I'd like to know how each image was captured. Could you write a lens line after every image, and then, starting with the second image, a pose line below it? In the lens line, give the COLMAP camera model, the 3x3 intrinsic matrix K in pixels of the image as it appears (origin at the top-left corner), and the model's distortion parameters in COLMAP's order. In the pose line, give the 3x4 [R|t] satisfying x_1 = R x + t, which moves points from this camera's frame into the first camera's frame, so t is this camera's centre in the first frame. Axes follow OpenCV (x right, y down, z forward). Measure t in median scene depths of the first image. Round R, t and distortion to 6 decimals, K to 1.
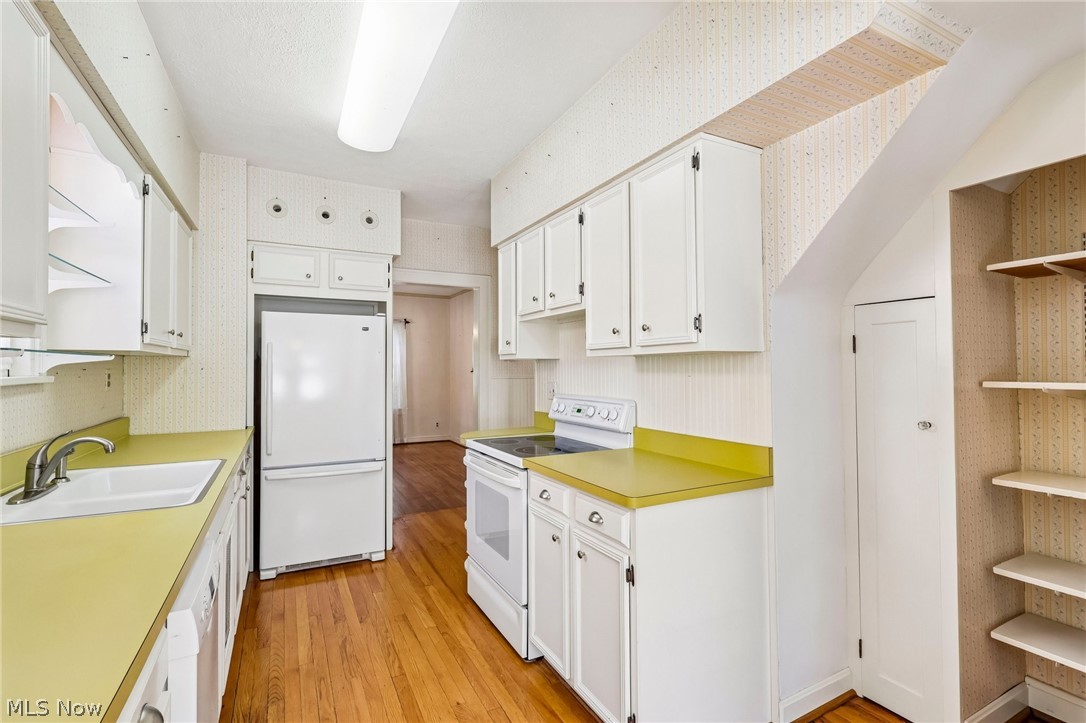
lens RADIAL K [[502.6, 0, 536.4], [0, 502.6, 370.8], [0, 0, 1]] dist [-0.002933, 0.001613]
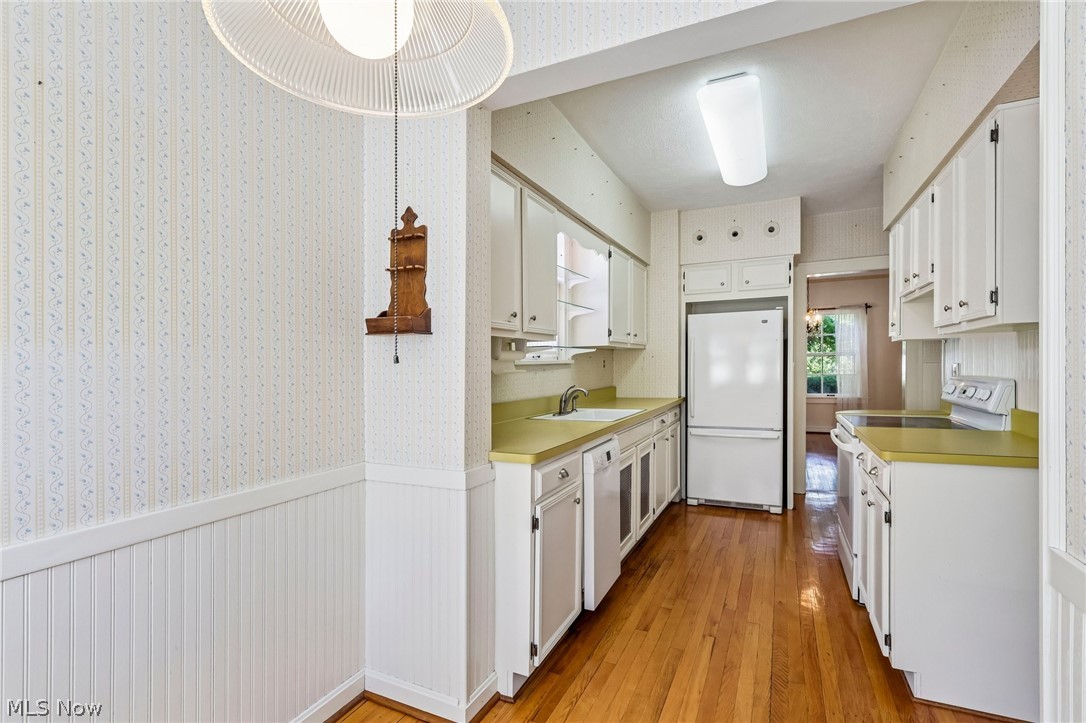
lens RADIAL K [[502.6, 0, 540.8], [0, 502.6, 373.3], [0, 0, 1]] dist [-0.002933, 0.001613]
pose [[0.611154, 0.004410, -0.791499, 0.348317], [0.012185, 0.999814, 0.014979, 0.020846], [0.791418, -0.018799, 0.610986, -0.207772]]
